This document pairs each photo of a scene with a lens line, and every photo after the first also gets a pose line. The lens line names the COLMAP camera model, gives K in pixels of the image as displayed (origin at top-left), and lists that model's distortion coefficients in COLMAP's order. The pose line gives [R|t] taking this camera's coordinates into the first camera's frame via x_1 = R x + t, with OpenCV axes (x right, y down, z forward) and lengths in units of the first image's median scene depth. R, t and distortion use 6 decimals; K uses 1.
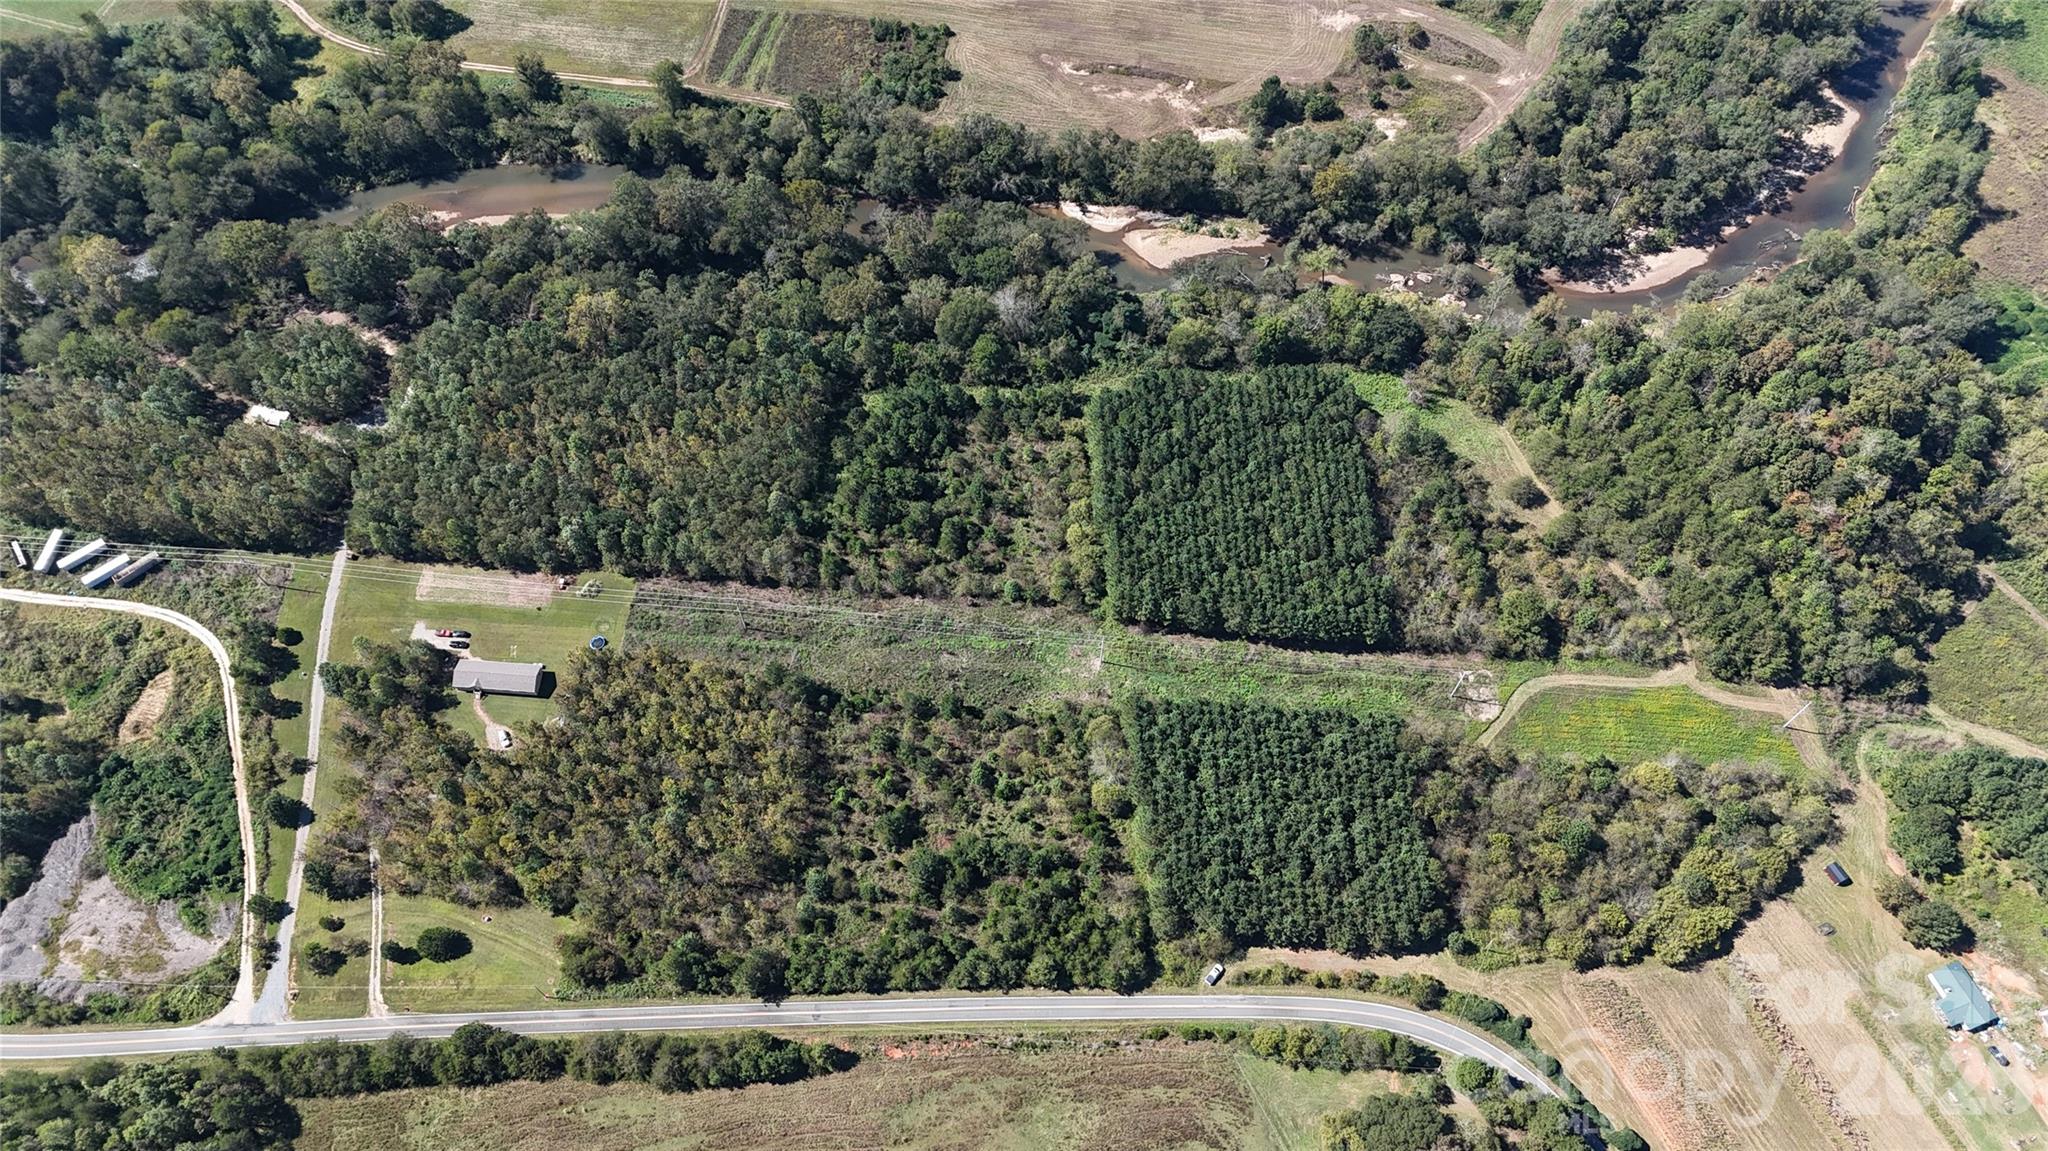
lens RADIAL K [[1525.3, 0, 1024.0], [0, 1525.3, 575.5], [0, 0, 1]] dist [0.053690, -0.056265]
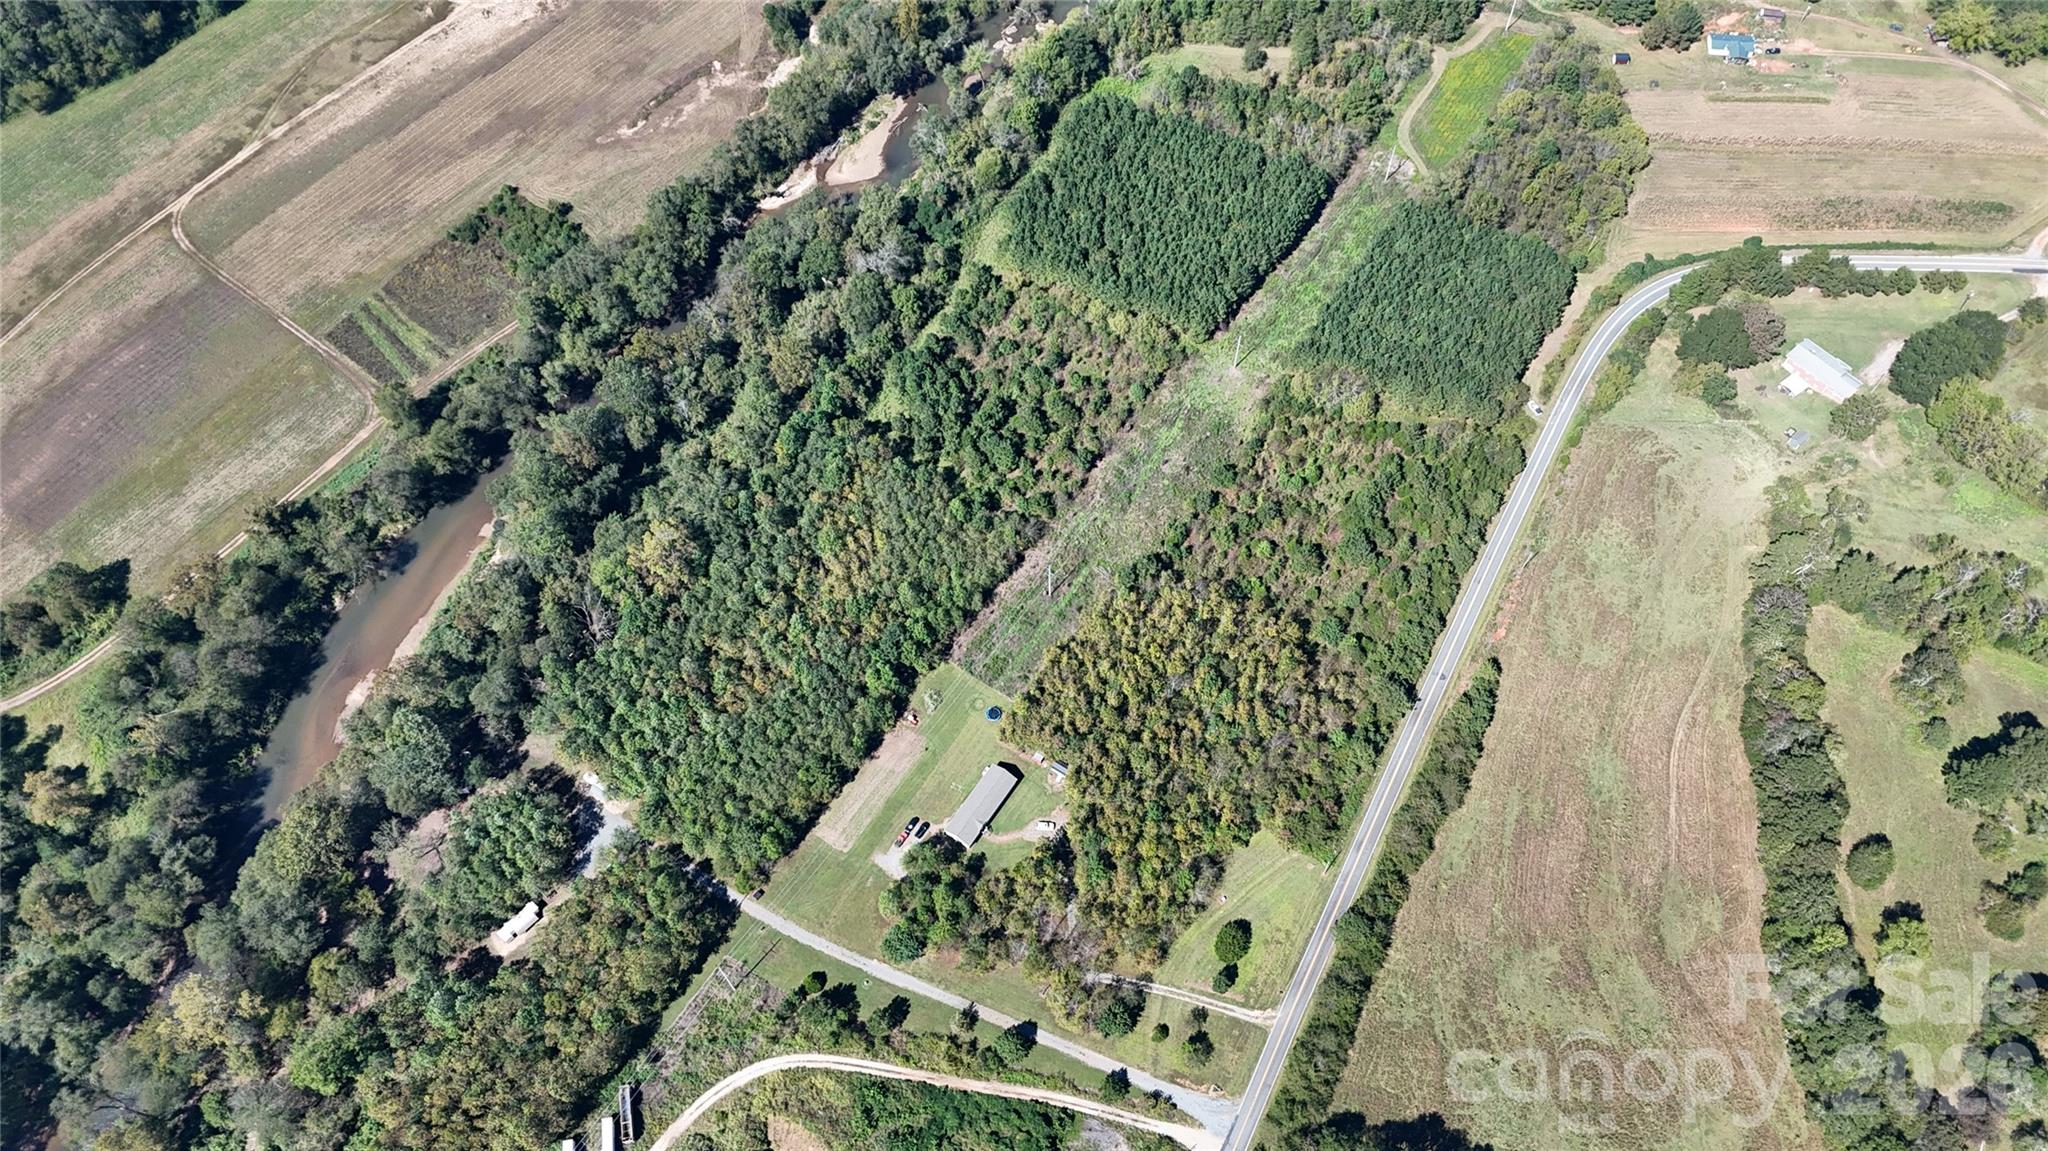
lens RADIAL K [[1525.3, 0, 1024.0], [0, 1525.3, 575.5], [0, 0, 1]] dist [0.053690, -0.056265]
pose [[0.490772, -0.755232, 0.434474, -0.638490], [0.768019, 0.610461, 0.193609, -0.189509], [-0.411449, 0.238666, 0.879630, 0.101530]]
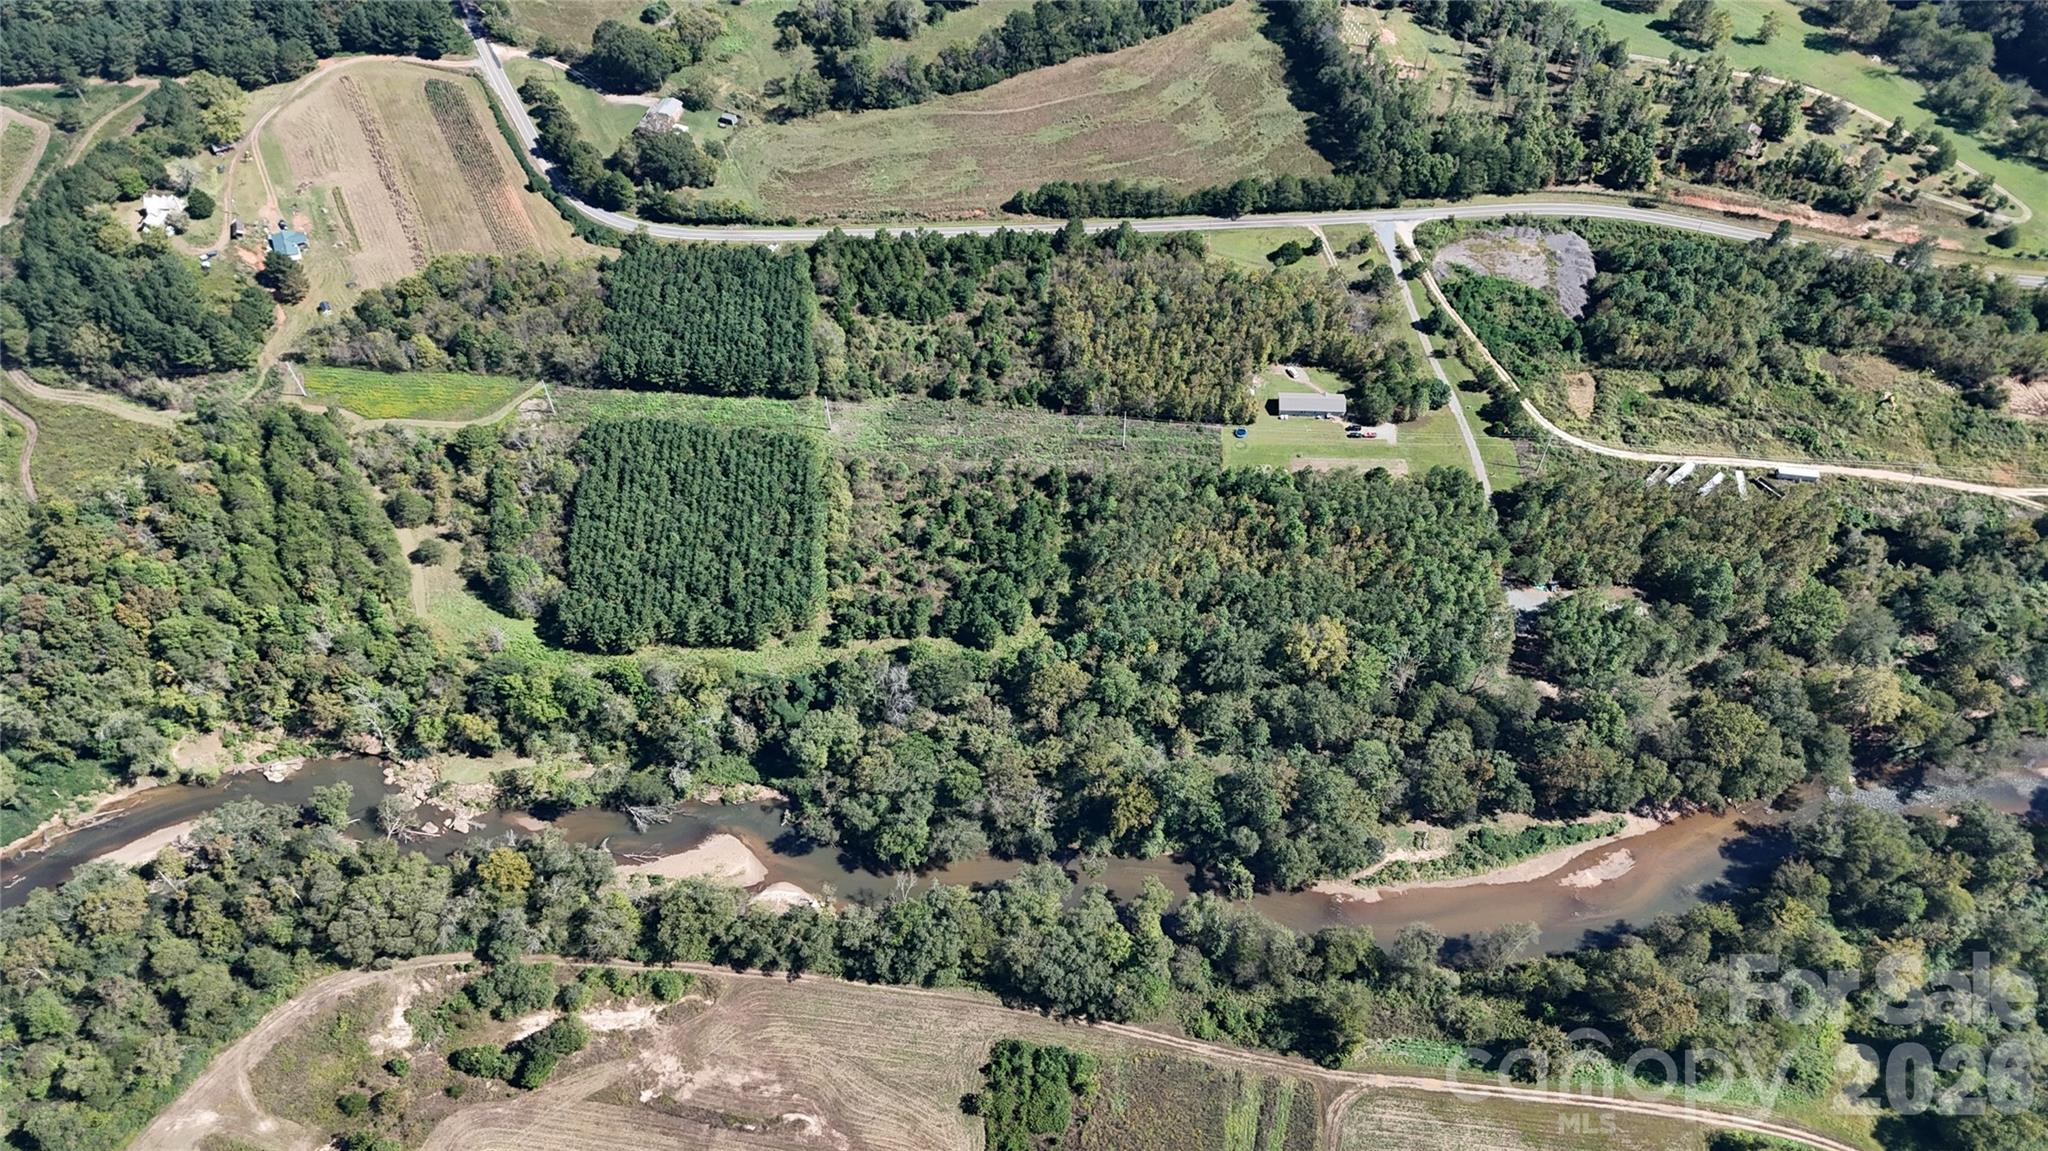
lens RADIAL K [[1525.3, 0, 1024.0], [0, 1525.3, 575.5], [0, 0, 1]] dist [0.053690, -0.056265]
pose [[-0.999442, 0.033047, -0.004950, -0.096446], [-0.017972, -0.406730, 0.913371, -1.127855], [0.028170, 0.912950, 0.407097, 0.609452]]
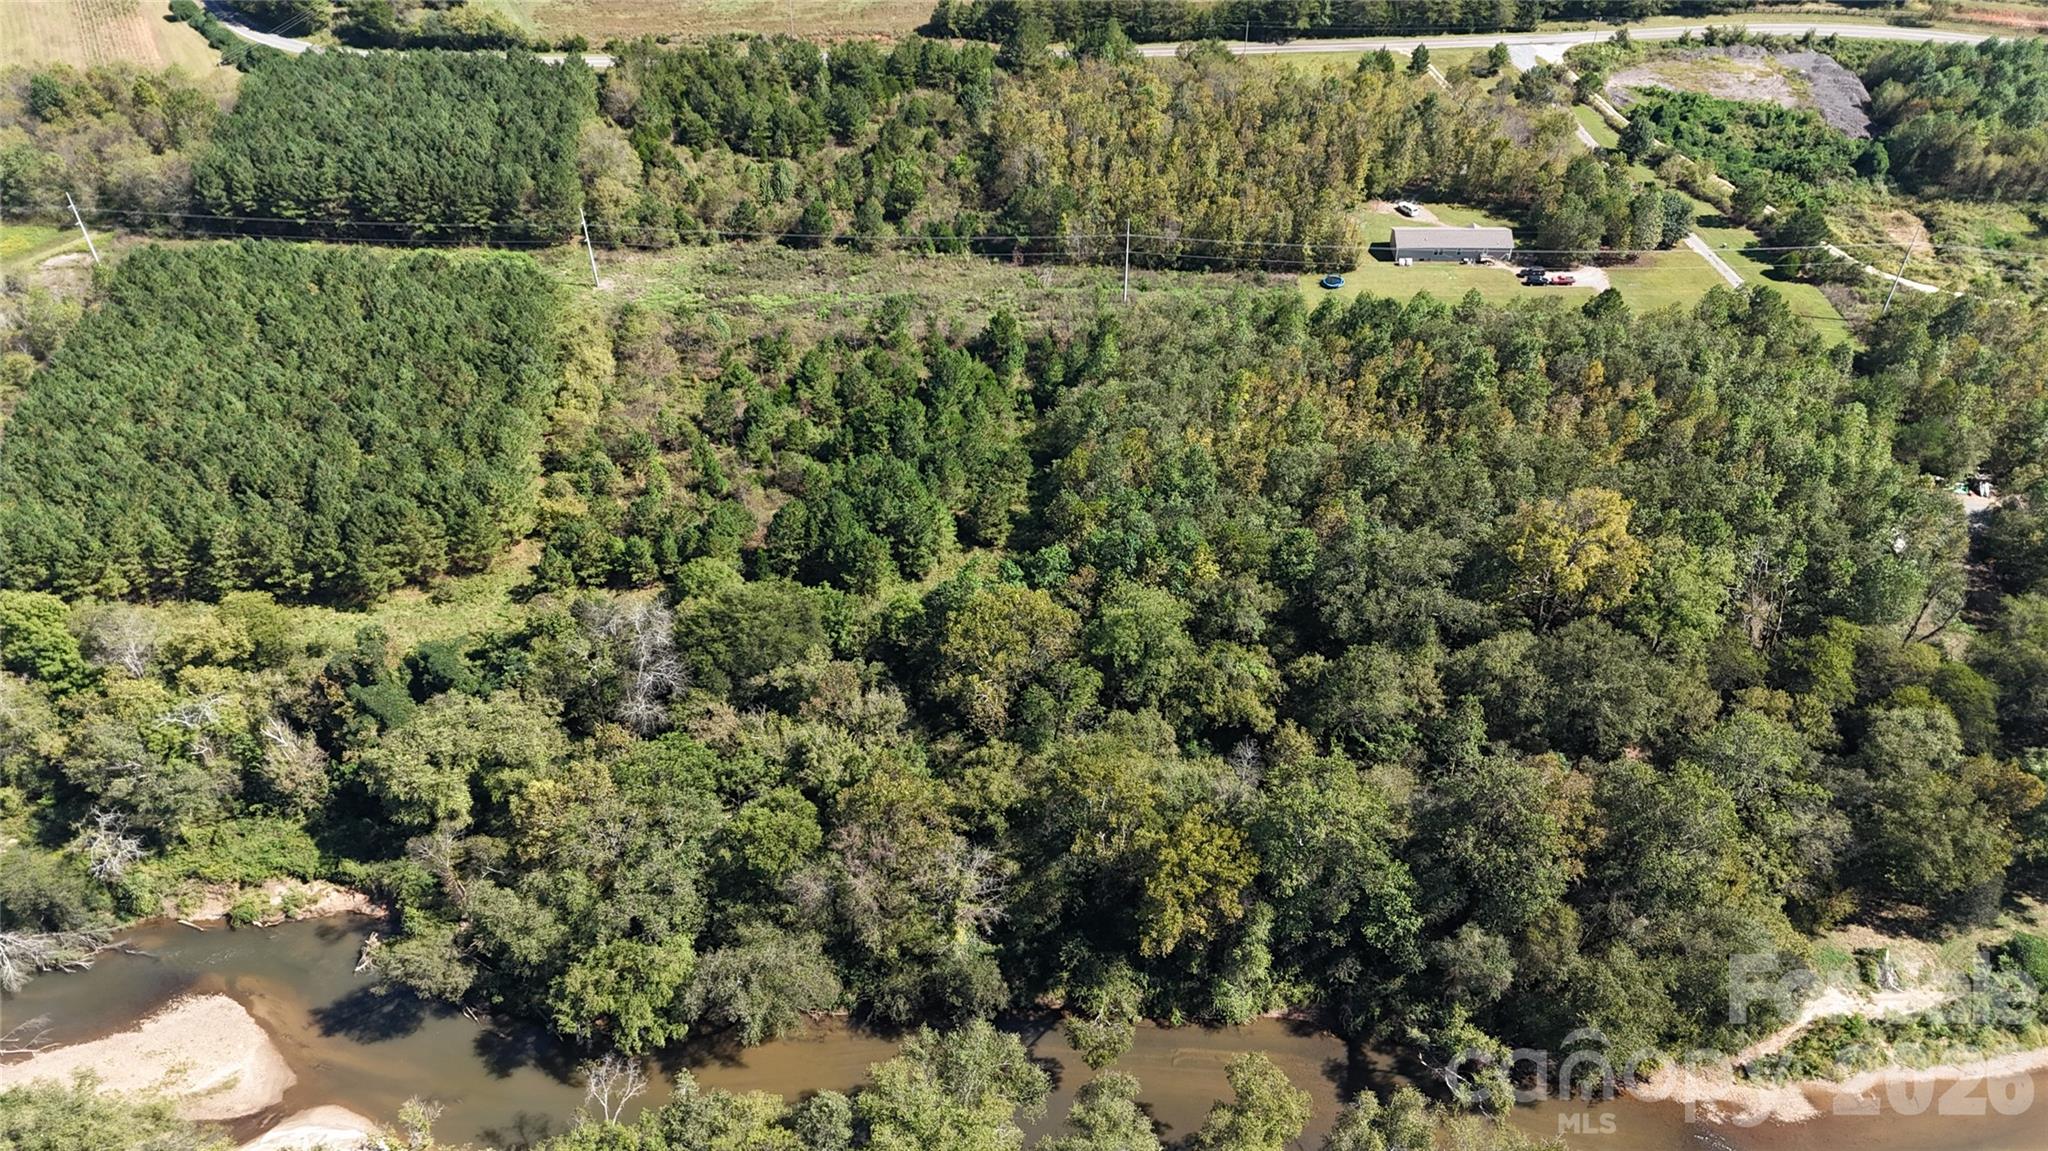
lens RADIAL K [[1525.3, 0, 1024.0], [0, 1525.3, 575.5], [0, 0, 1]] dist [0.053690, -0.056265]
pose [[-0.998390, 0.047902, -0.030367, -0.114224], [-0.039959, -0.214127, 0.975988, -0.655973], [0.040249, 0.975631, 0.215696, 0.987069]]
